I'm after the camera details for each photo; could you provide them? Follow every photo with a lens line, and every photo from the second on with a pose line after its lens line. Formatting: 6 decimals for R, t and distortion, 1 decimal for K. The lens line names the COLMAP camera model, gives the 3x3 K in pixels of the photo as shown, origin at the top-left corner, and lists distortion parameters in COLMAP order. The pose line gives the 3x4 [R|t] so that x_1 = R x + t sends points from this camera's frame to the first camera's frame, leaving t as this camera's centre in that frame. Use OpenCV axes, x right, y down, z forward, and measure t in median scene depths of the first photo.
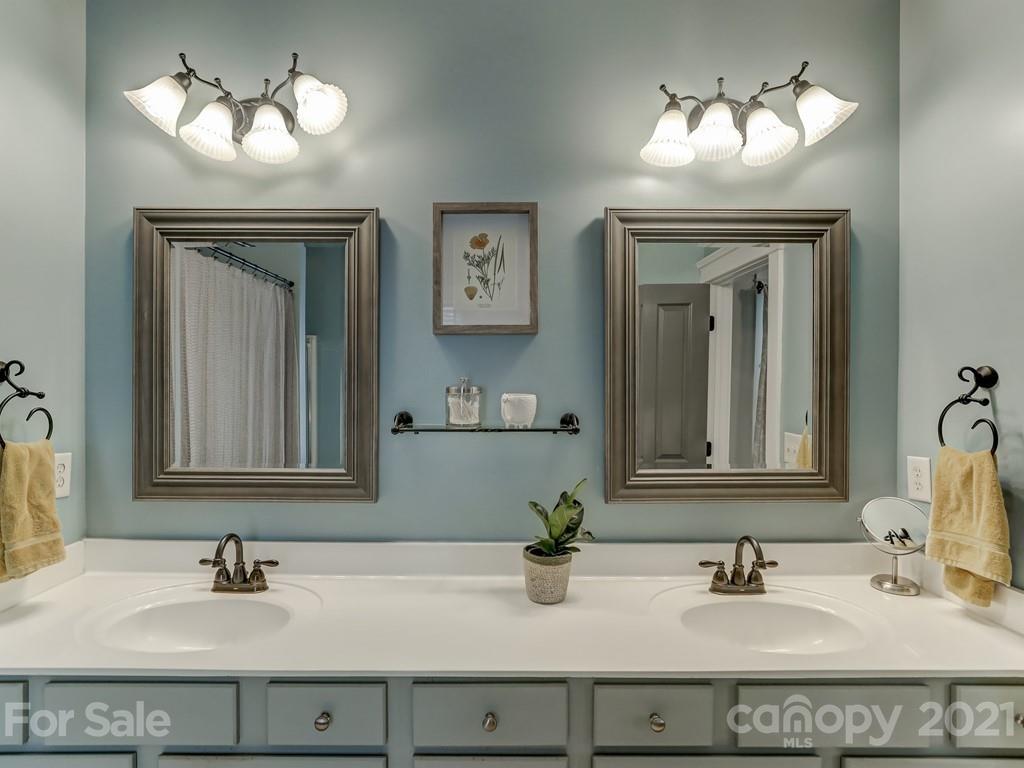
lens RADIAL K [[556.9, 0, 503.3], [0, 556.9, 387.3], [0, 0, 1]] dist [-0.002958, -0.001109]
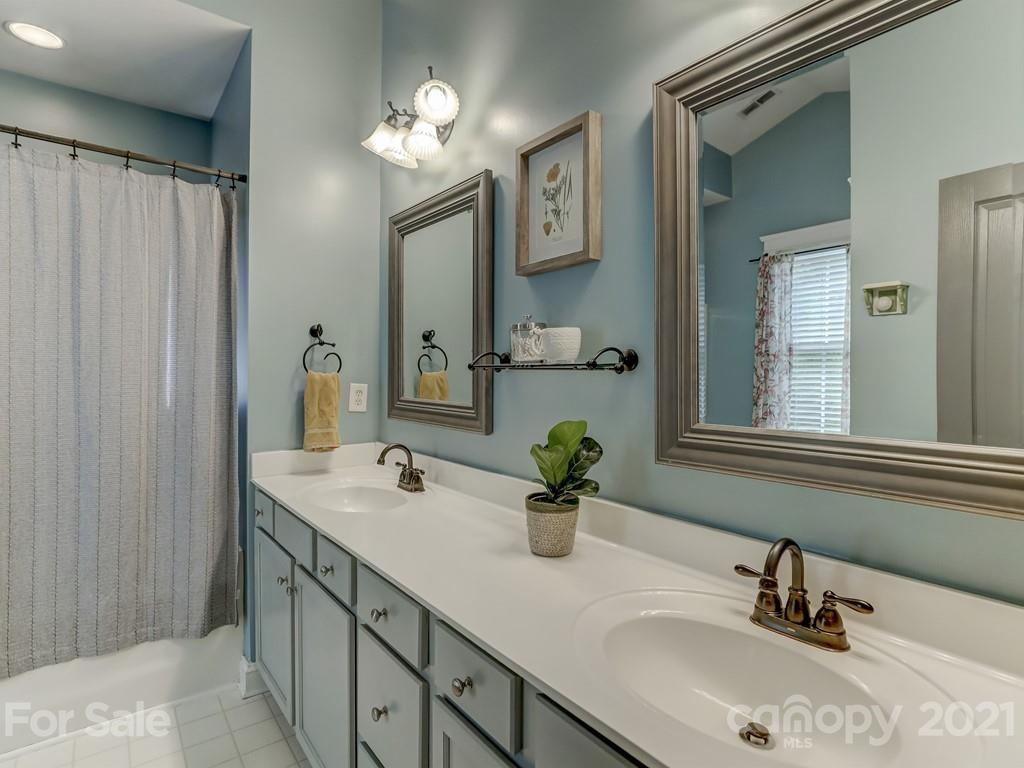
lens RADIAL K [[548.3, 0, 514.7], [0, 548.3, 369.2], [0, 0, 1]] dist [-0.003883, -0.000119]
pose [[0.611813, -0.004305, -0.790991, 0.679904], [-0.001267, 0.999979, -0.006422, 0.084461], [0.791002, 0.004931, 0.611794, 0.381398]]
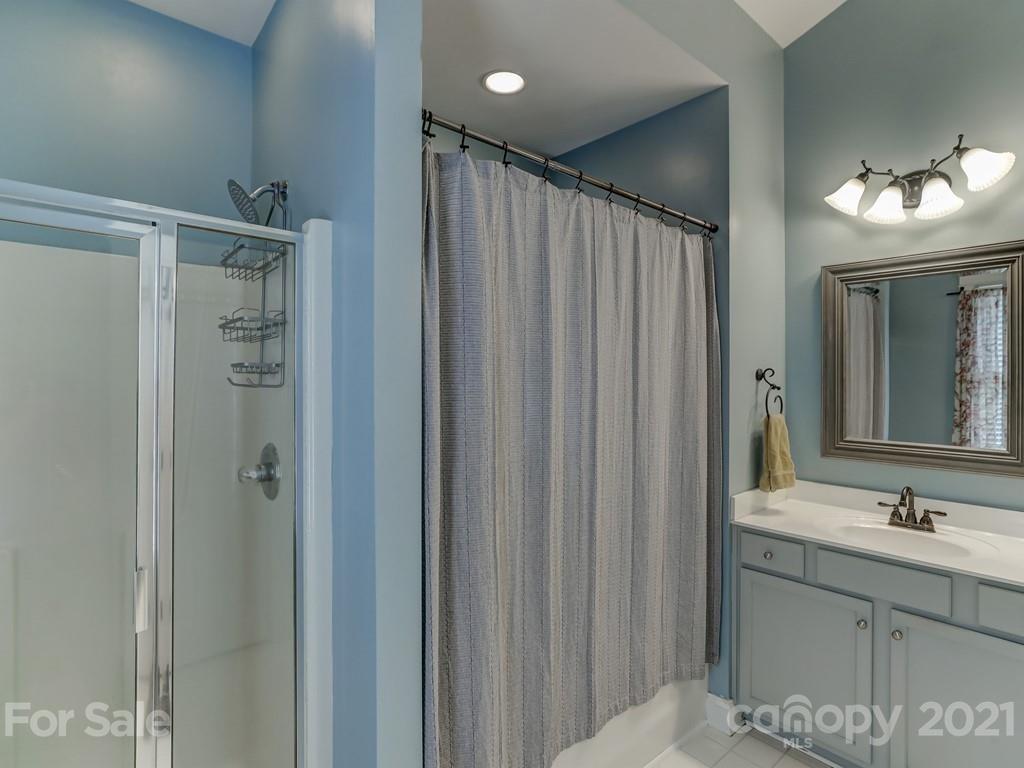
lens RADIAL K [[537.6, 0, 510.6], [0, 537.6, 375.9], [0, 0, 1]] dist [-0.005619, 0.000063]
pose [[0.659359, -0.007275, -0.751793, -0.118216], [0.000646, 0.999958, -0.009110, -0.007884], [0.751828, 0.005521, 0.659336, -0.625529]]
